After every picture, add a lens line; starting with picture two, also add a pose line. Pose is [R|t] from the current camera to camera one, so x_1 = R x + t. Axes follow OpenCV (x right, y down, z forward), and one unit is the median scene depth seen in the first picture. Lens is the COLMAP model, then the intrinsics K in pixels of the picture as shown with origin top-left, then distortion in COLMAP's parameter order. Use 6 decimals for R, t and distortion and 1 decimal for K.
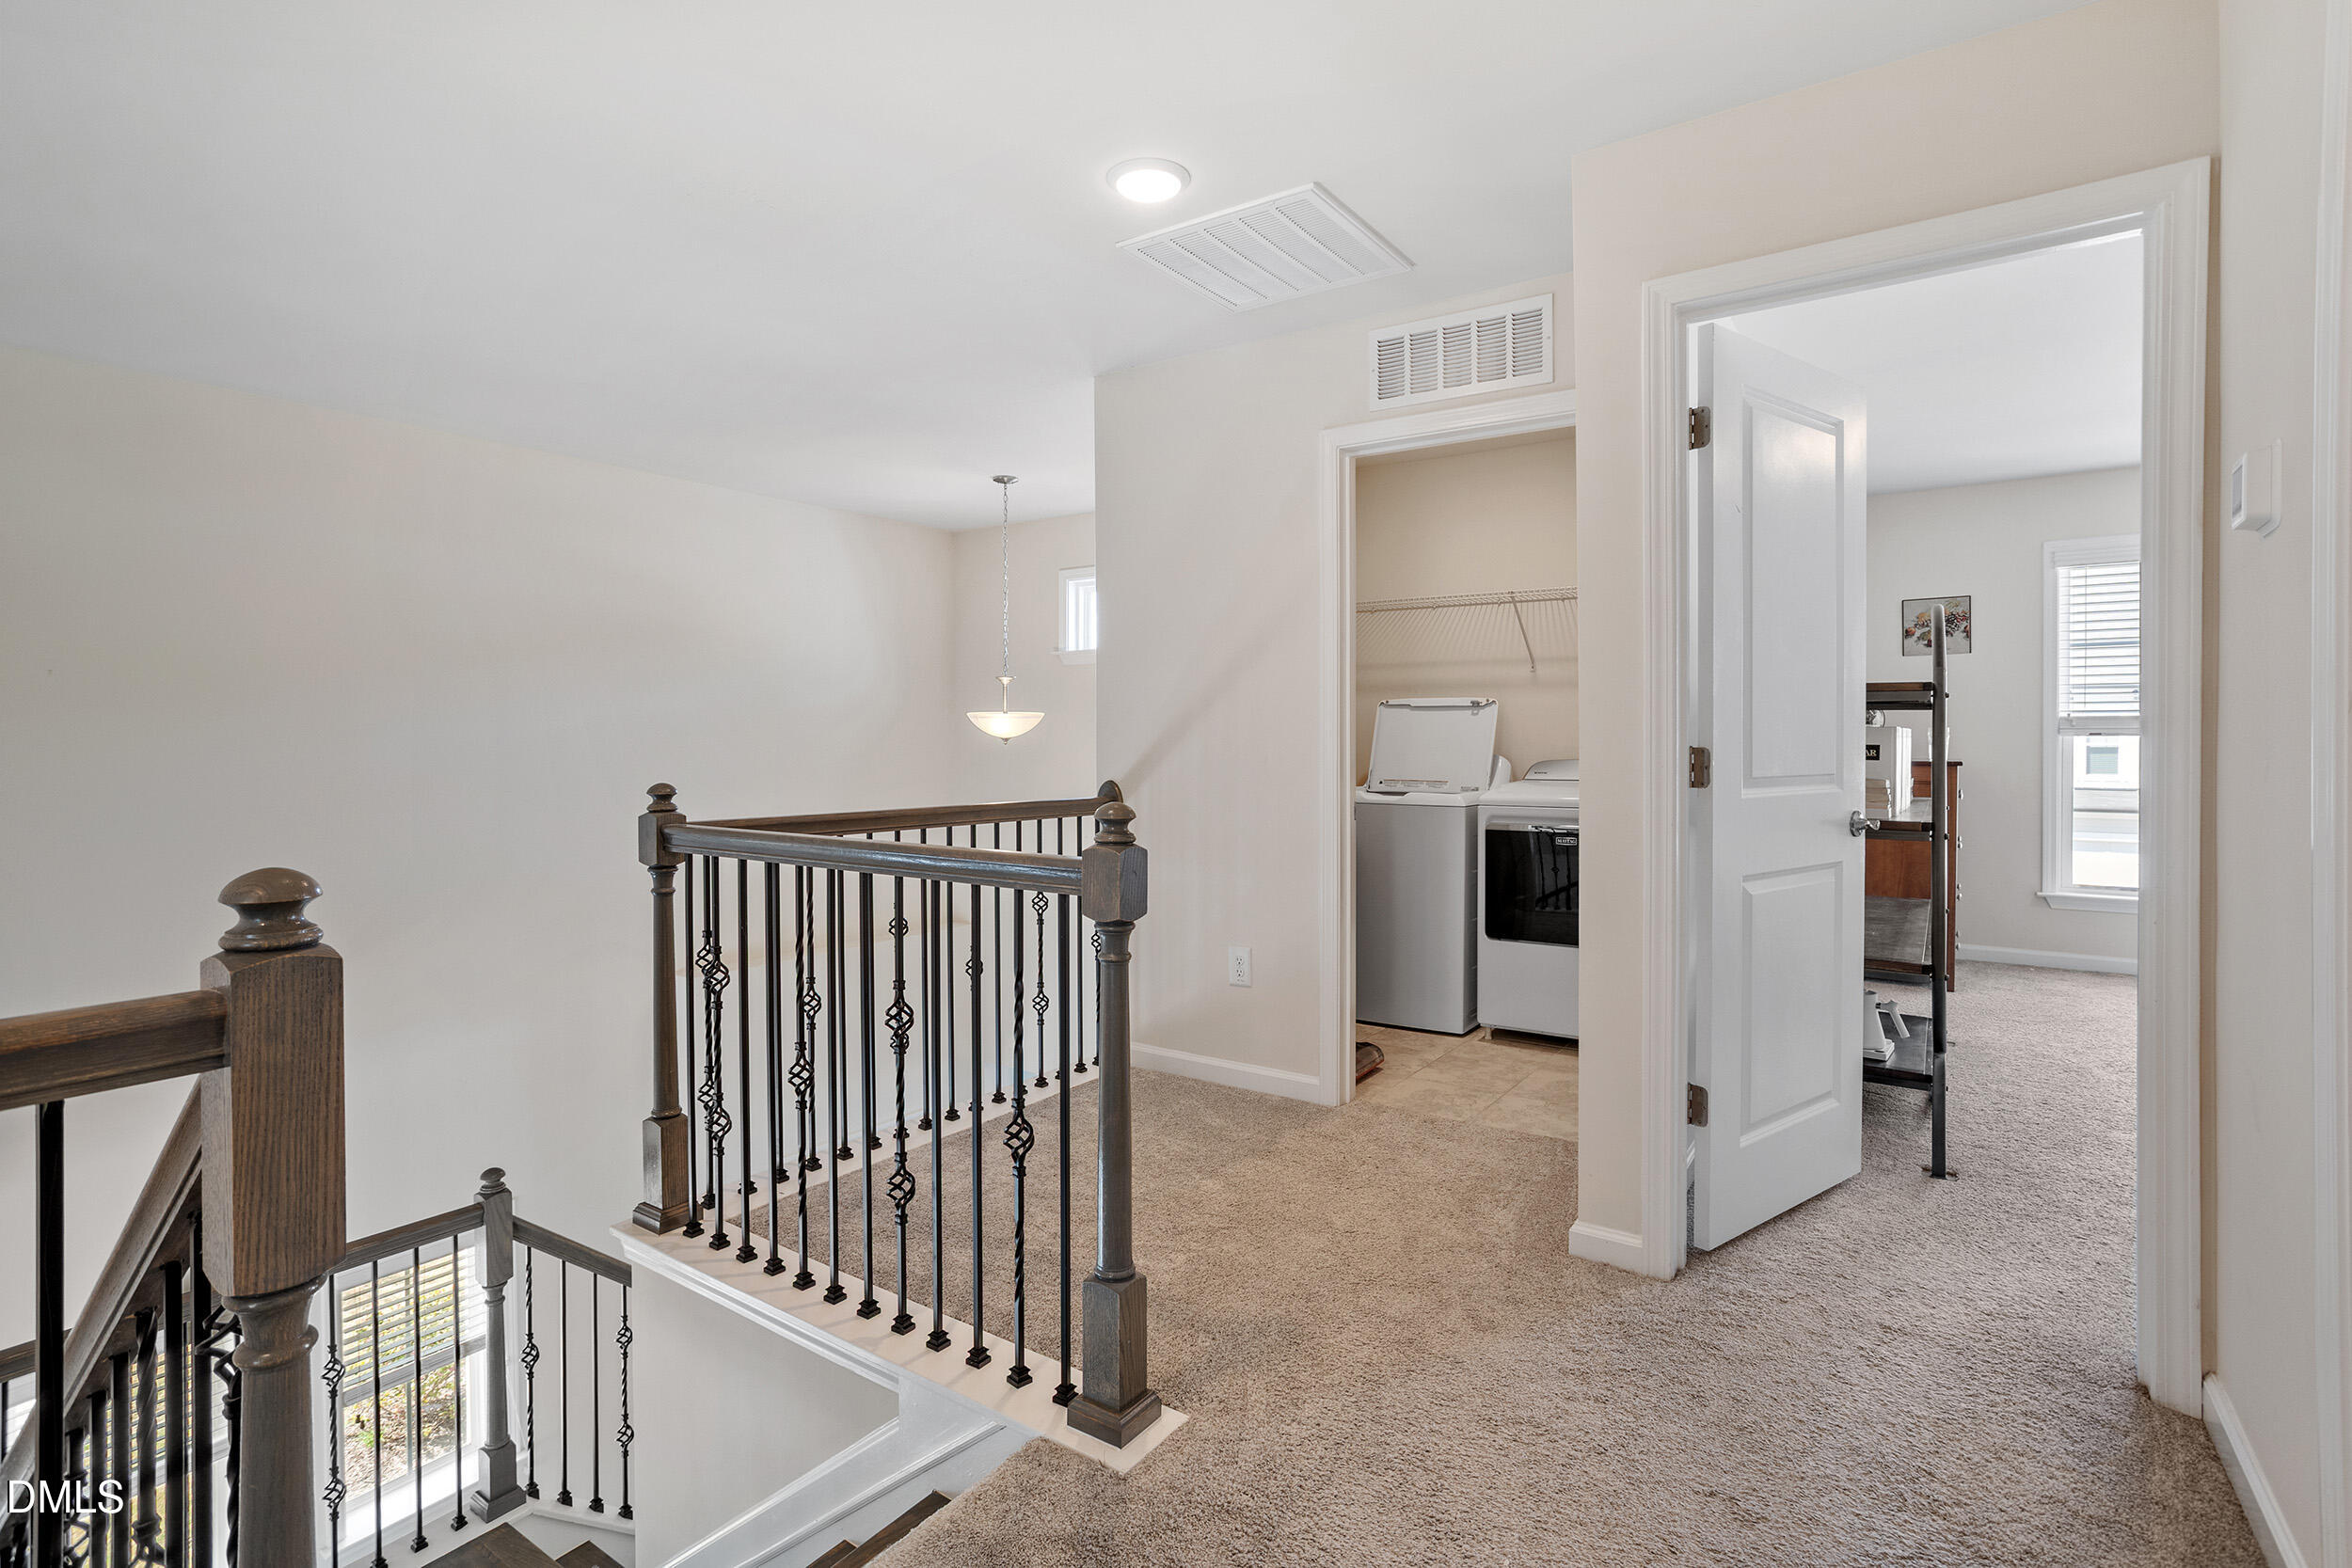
lens RADIAL K [[1134.2, 0, 1174.2], [0, 1134.2, 743.3], [0, 0, 1]] dist [-0.033550, 0.023196]
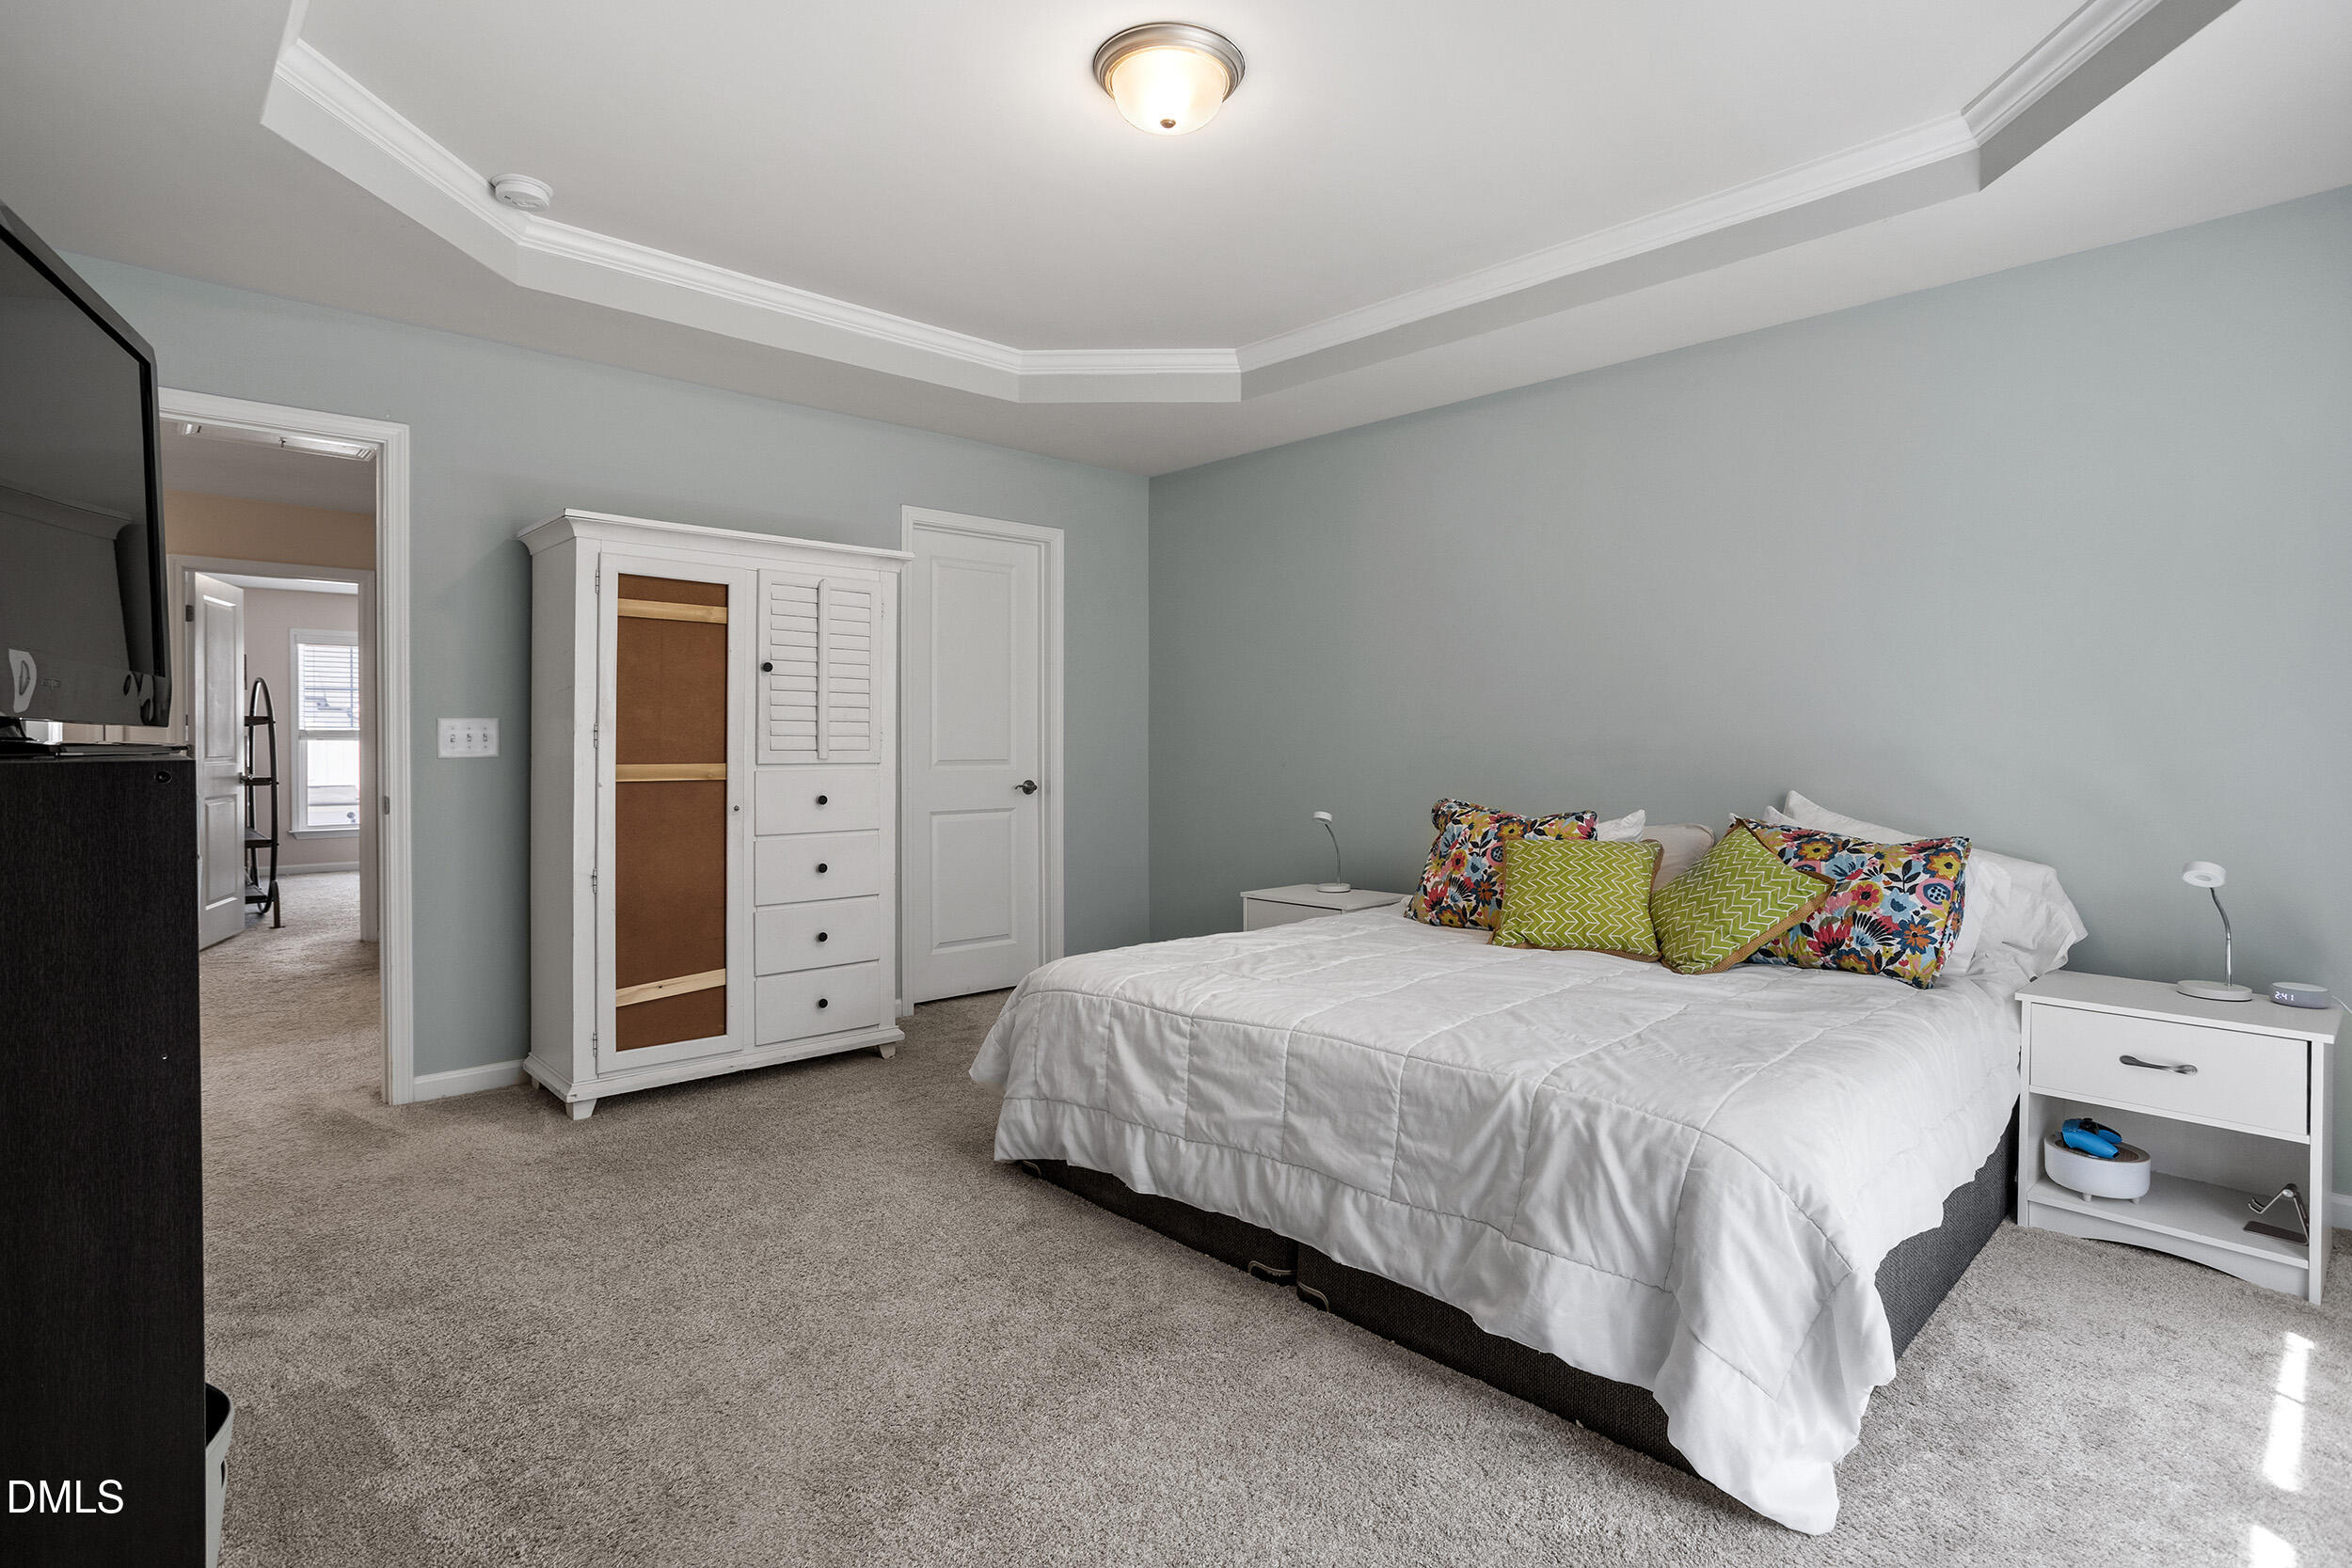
lens RADIAL K [[1134.2, 0, 1174.2], [0, 1134.2, 743.3], [0, 0, 1]] dist [-0.033550, 0.023196]
pose [[0.203202, -0.004276, 0.979127, -0.643625], [0.006356, 0.999975, 0.003049, 0.001766], [-0.979116, 0.005604, 0.203224, -0.688930]]
